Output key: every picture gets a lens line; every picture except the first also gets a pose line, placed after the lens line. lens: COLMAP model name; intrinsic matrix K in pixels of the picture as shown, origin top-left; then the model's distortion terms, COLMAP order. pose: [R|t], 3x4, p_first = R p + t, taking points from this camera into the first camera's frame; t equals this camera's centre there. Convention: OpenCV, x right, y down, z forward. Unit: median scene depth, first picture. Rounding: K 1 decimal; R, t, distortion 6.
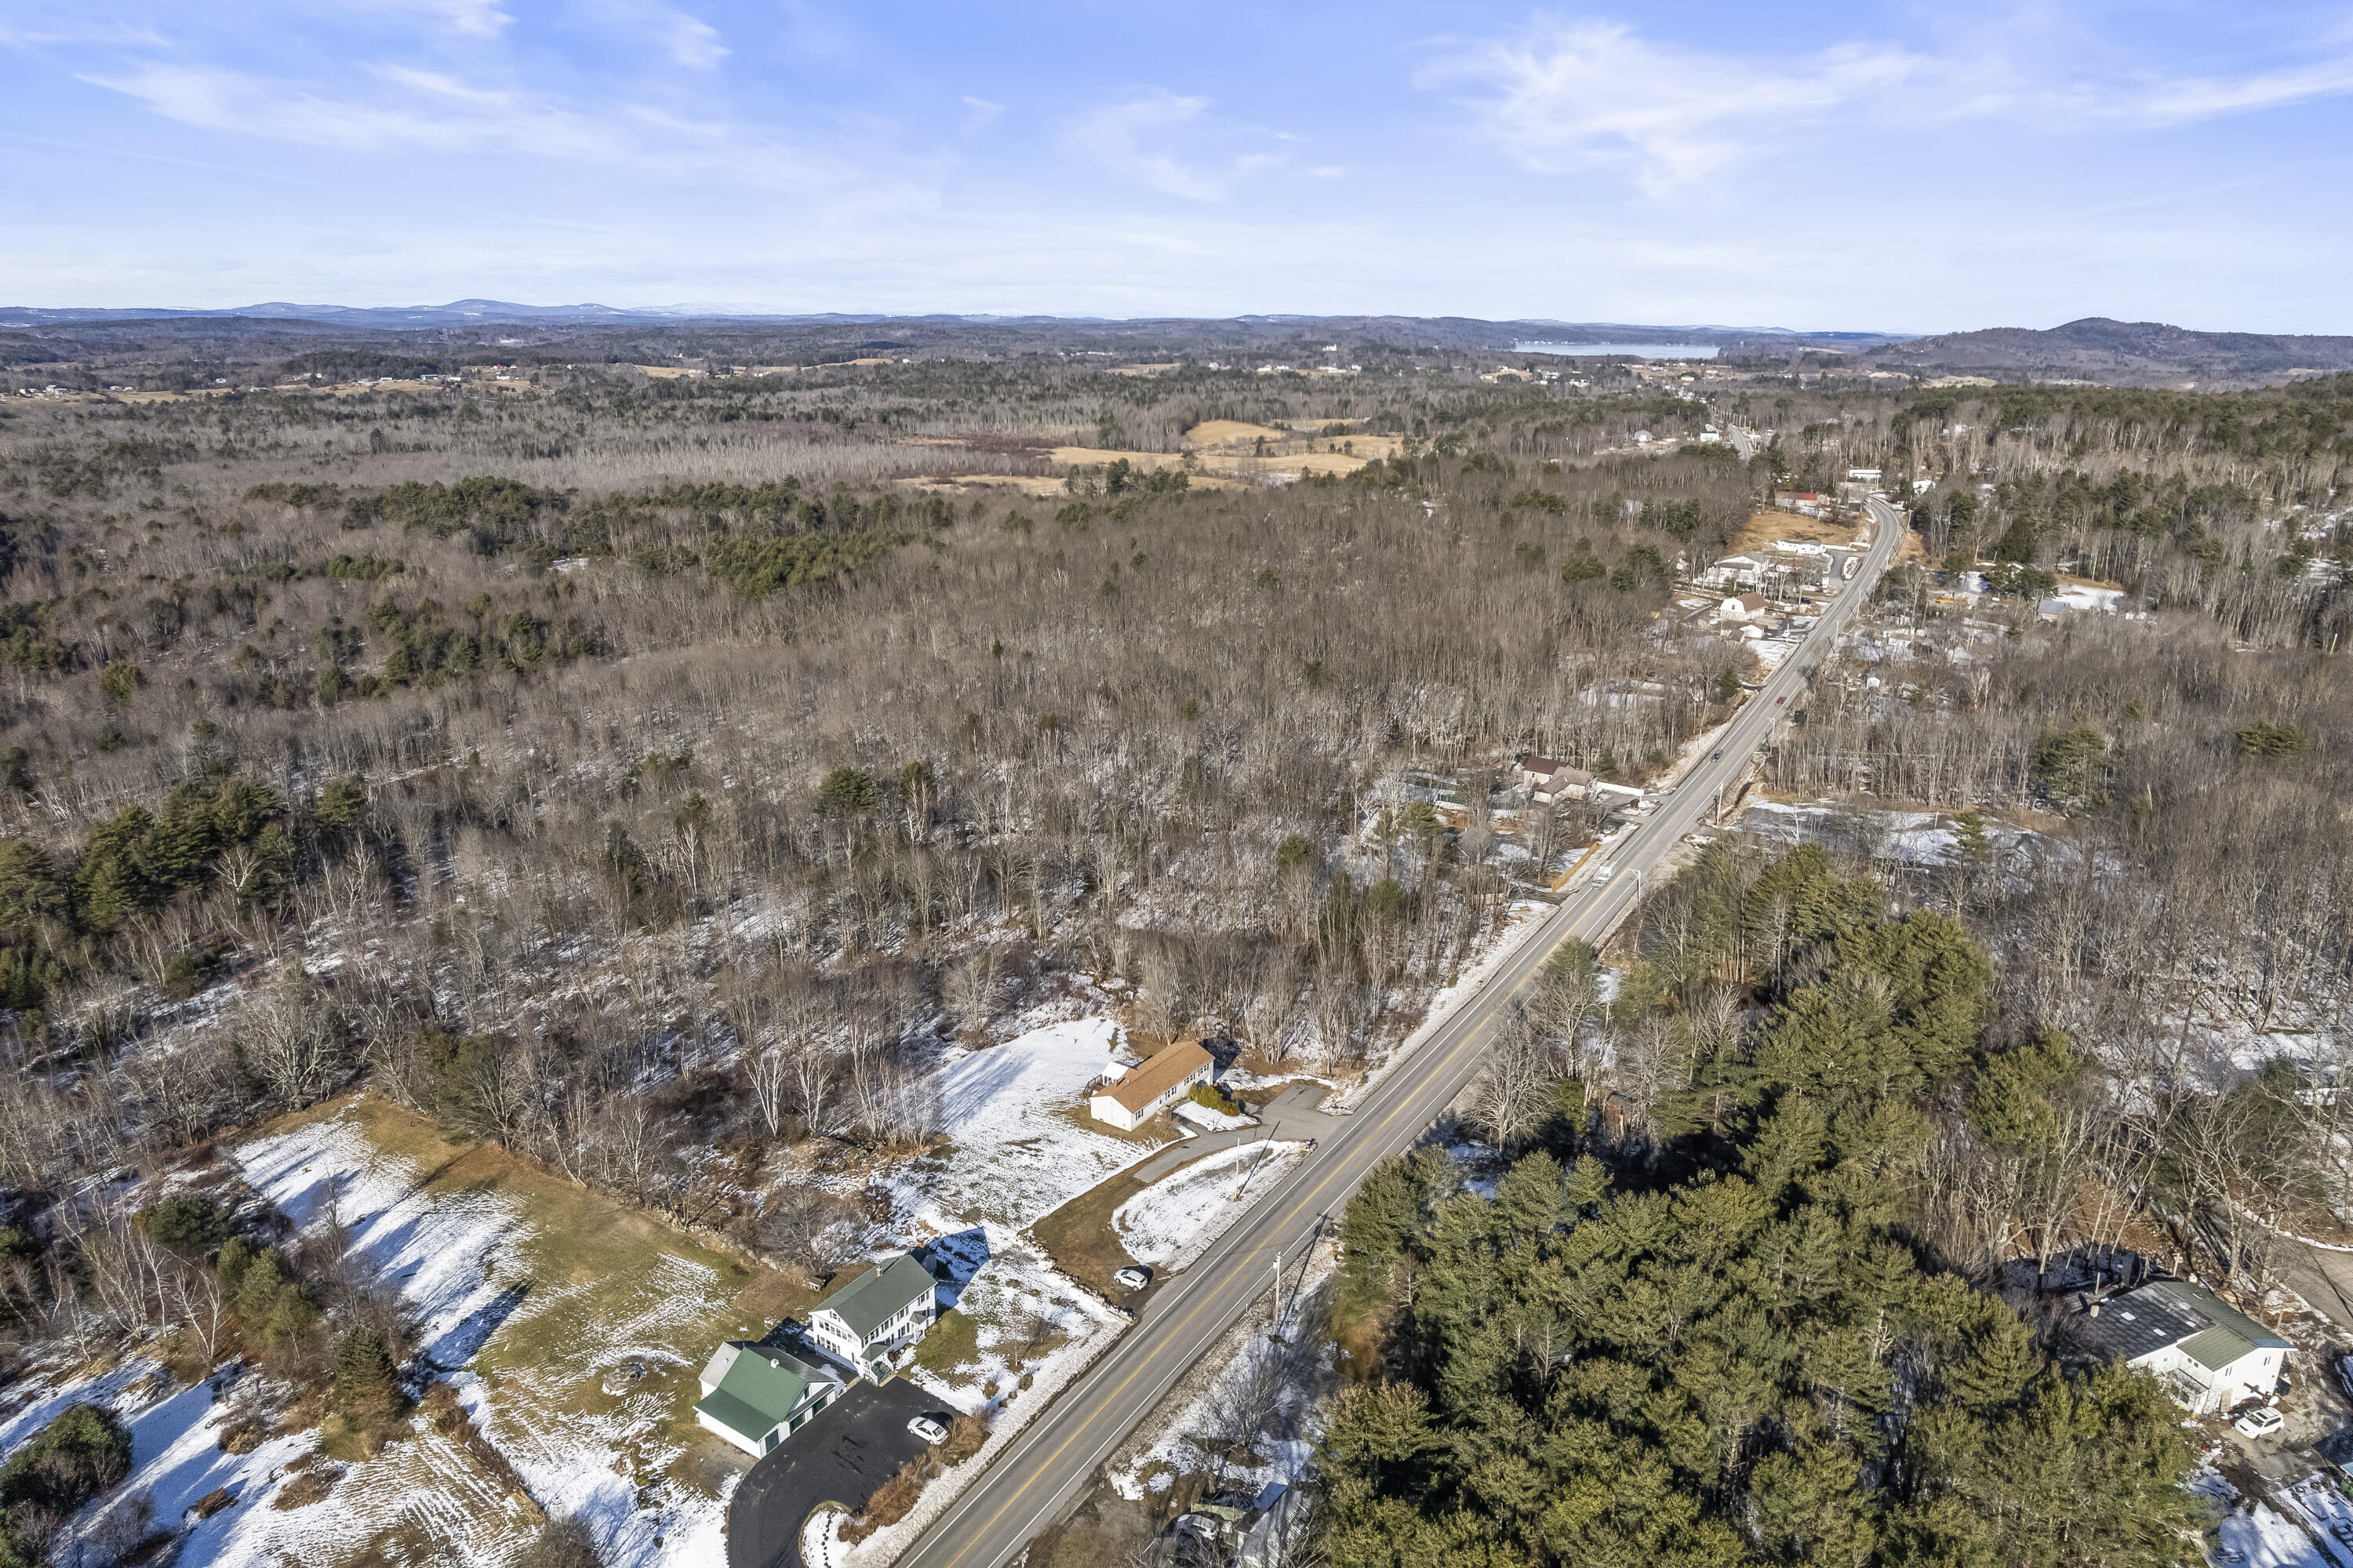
lens RADIAL K [[1496.5, 0, 1200.3], [0, 1496.5, 753.9], [0, 0, 1]] dist [-0.080904, 0.058758]
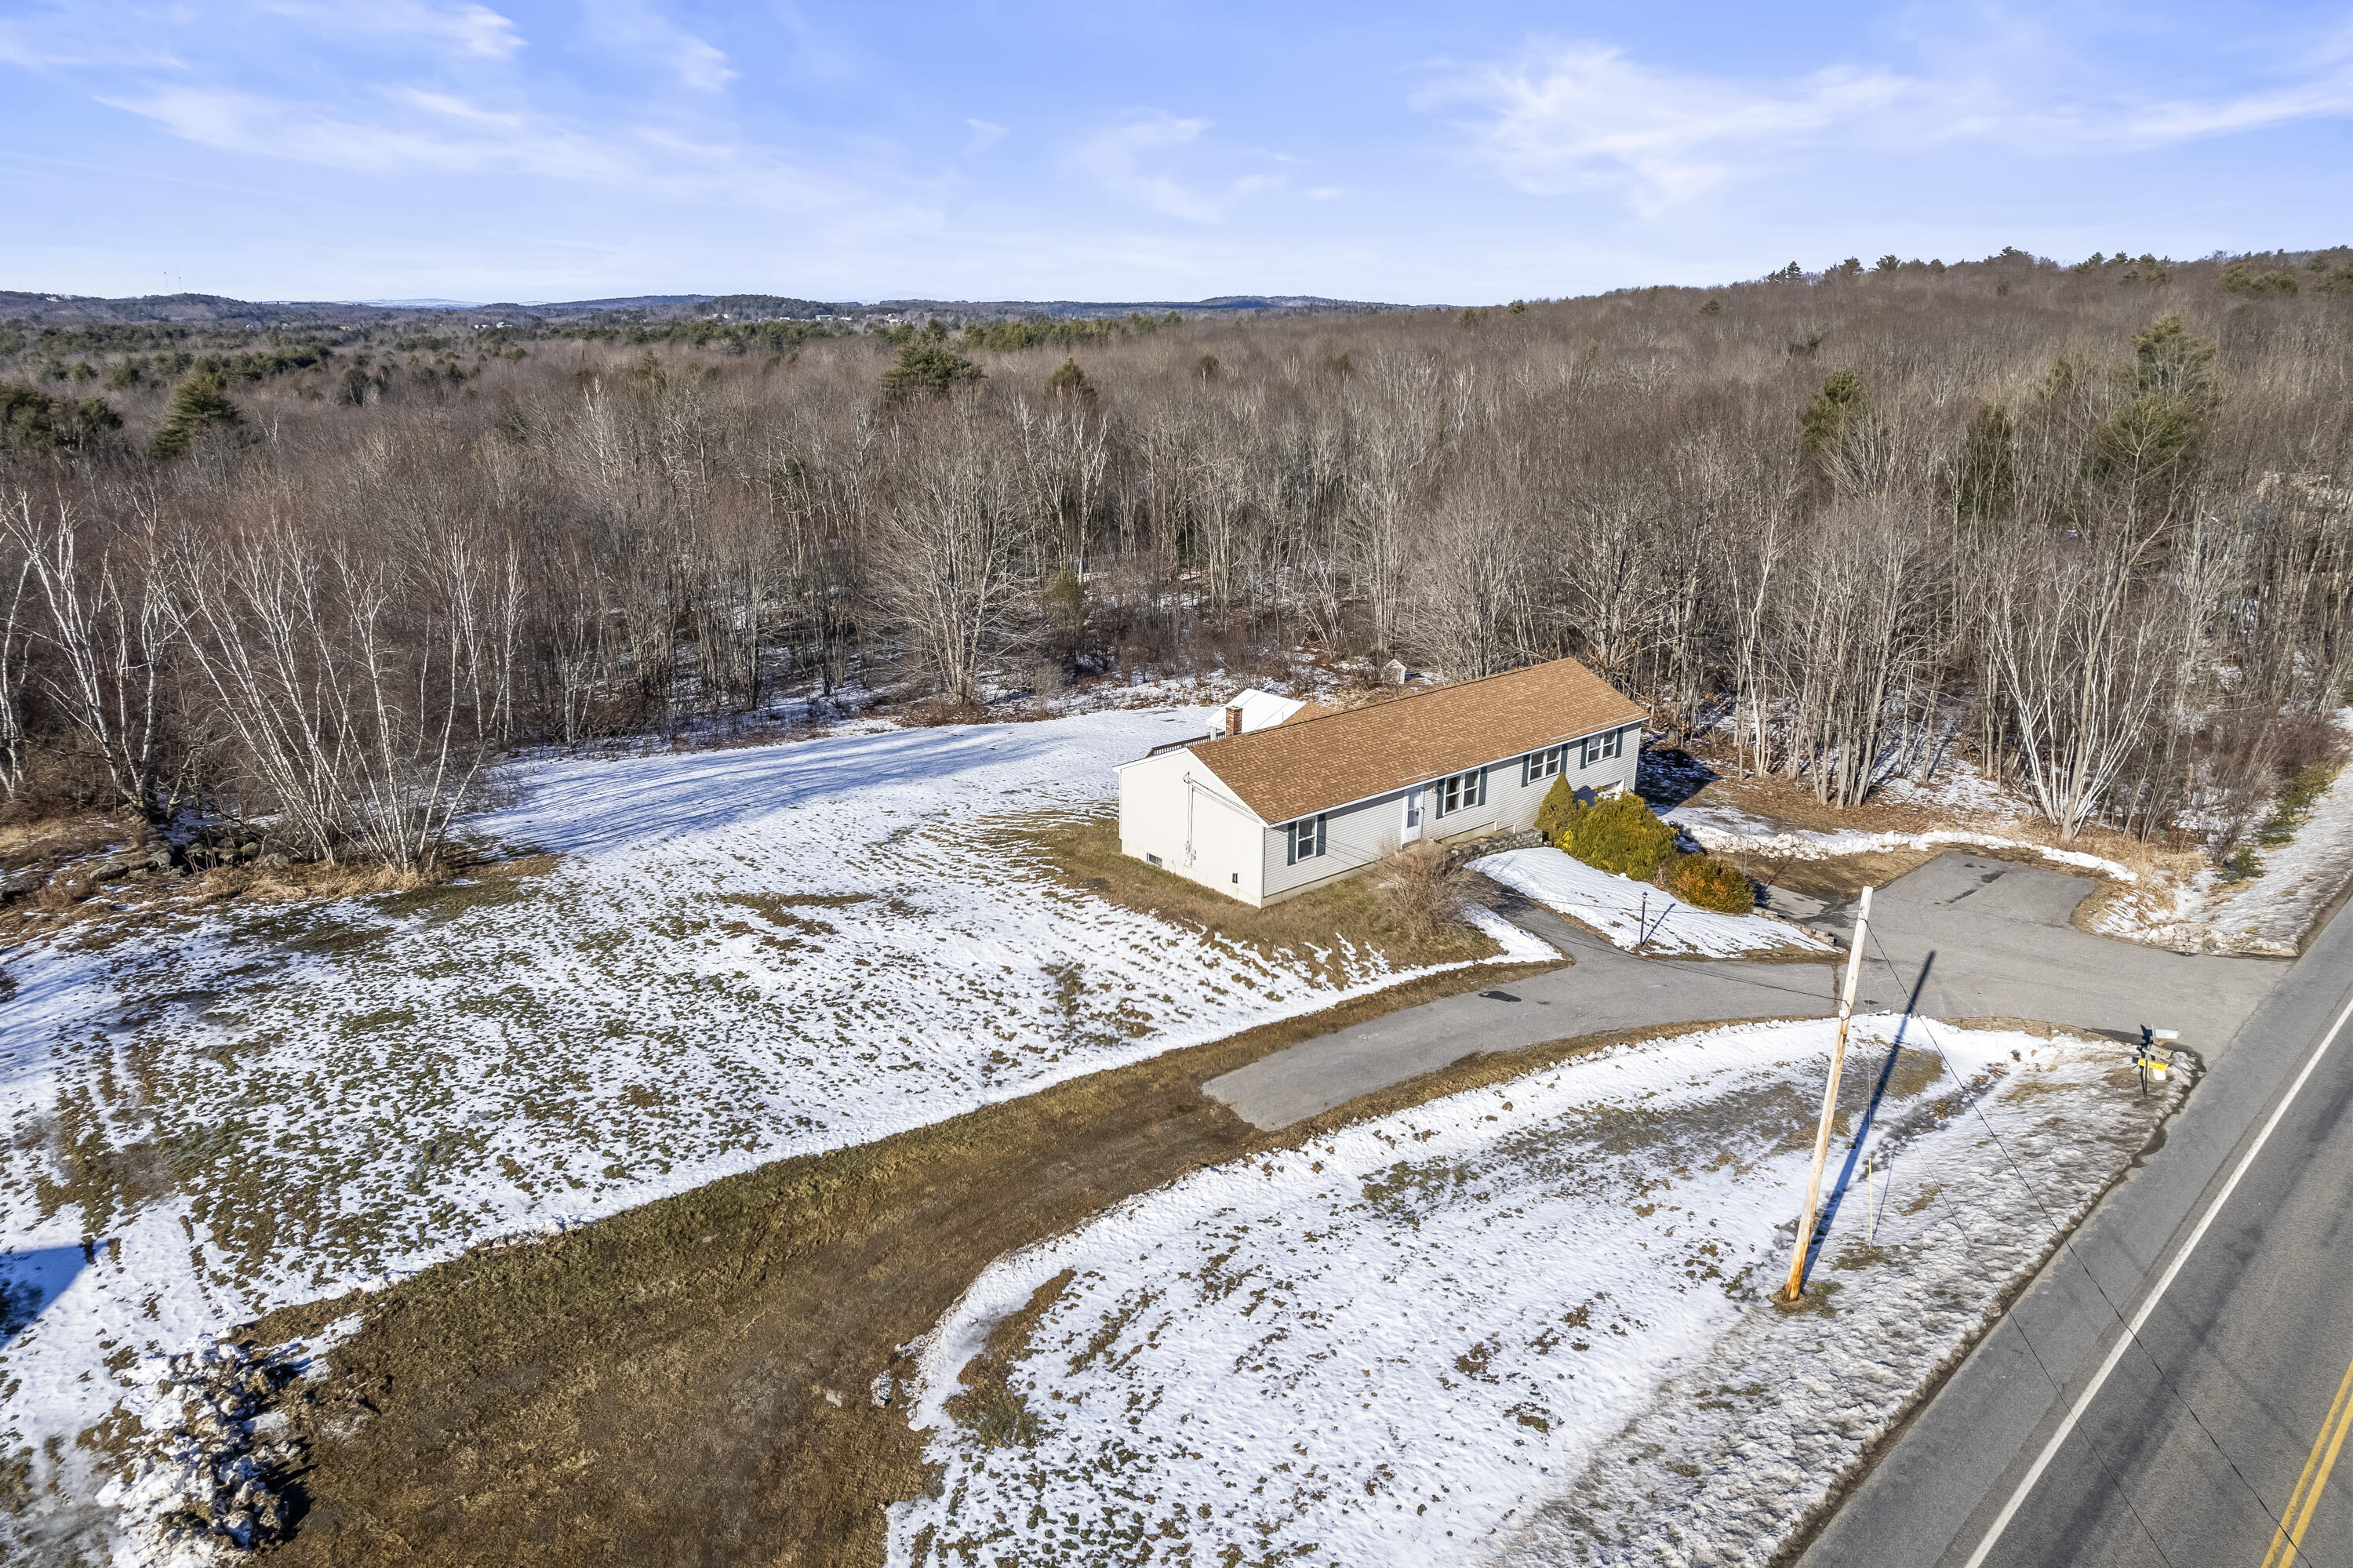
lens RADIAL K [[1496.5, 0, 1200.3], [0, 1496.5, 753.9], [0, 0, 1]] dist [-0.080904, 0.058758]
pose [[0.967531, 0.066516, -0.243844, -0.002288], [-0.067248, 0.997722, 0.005333, 0.235625], [0.243644, 0.011238, 0.969800, 0.800299]]
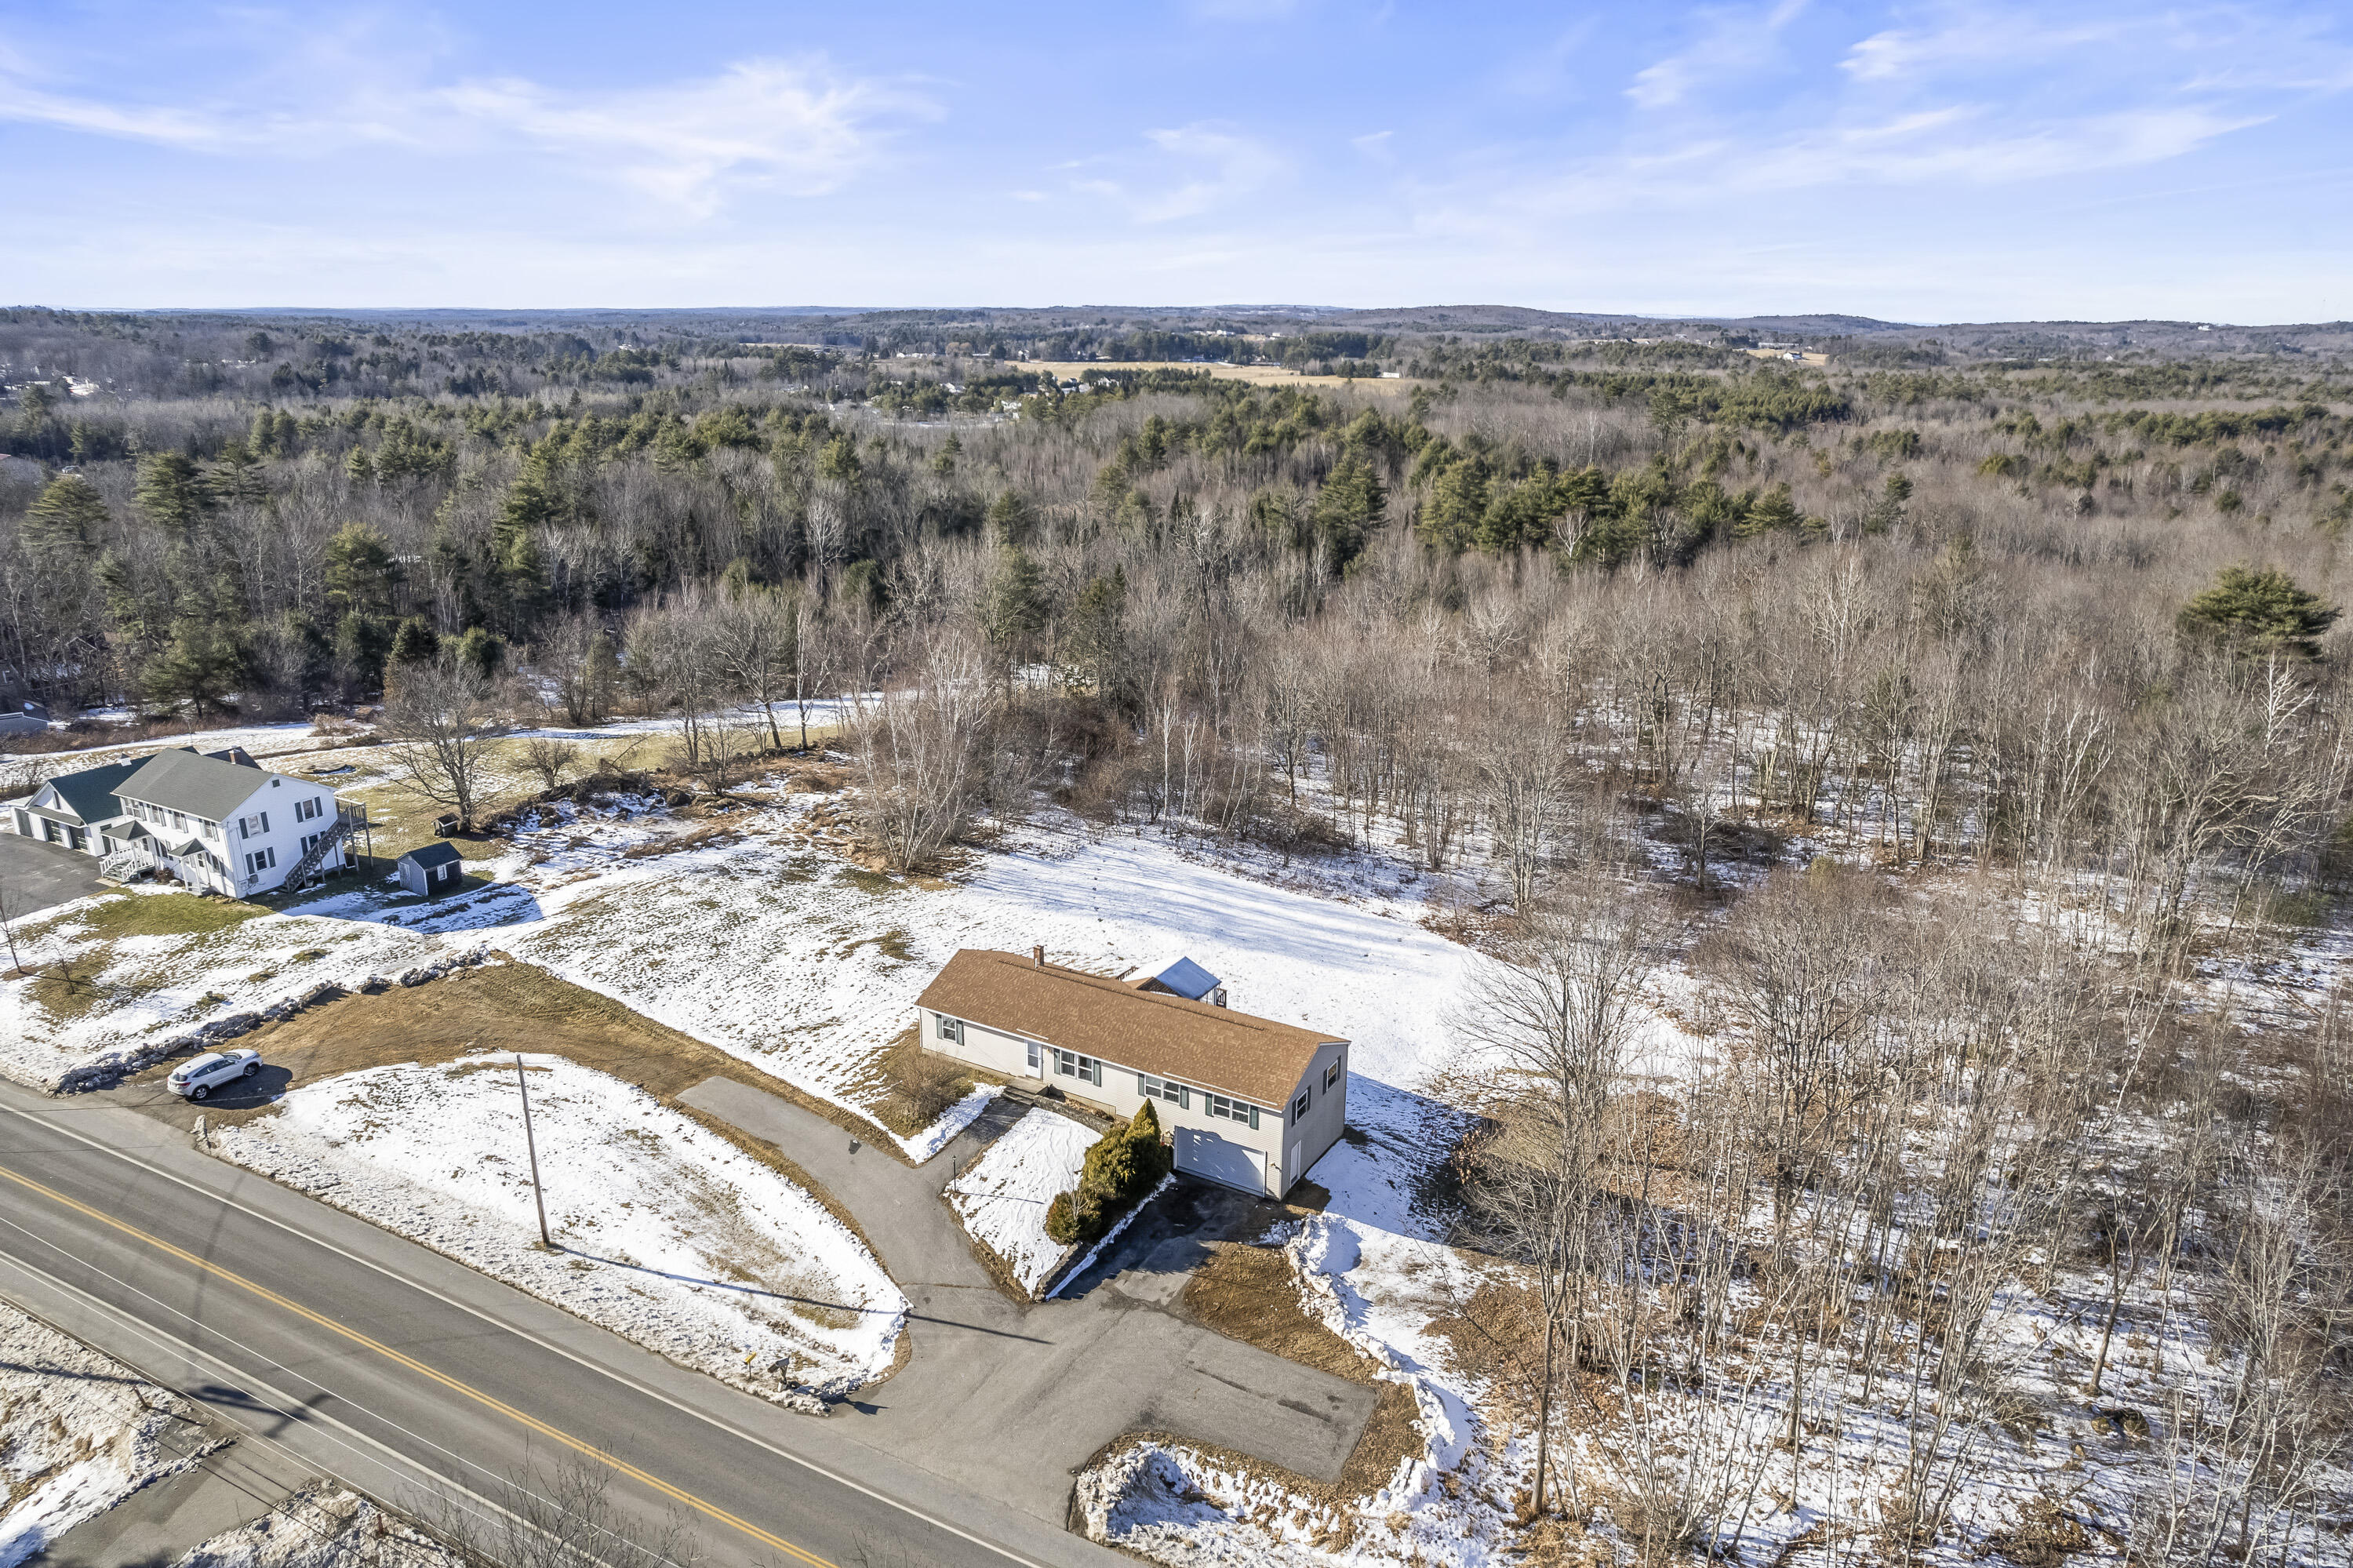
lens RADIAL K [[1508.9, 0, 1168.3], [0, 1508.9, 787.0], [0, 0, 1]] dist [-0.072686, 0.067432]
pose [[0.080004, 0.282076, -0.956051, 0.299898], [-0.292057, 0.923666, 0.248081, 0.085975], [0.953049, 0.259374, 0.156279, 1.007778]]
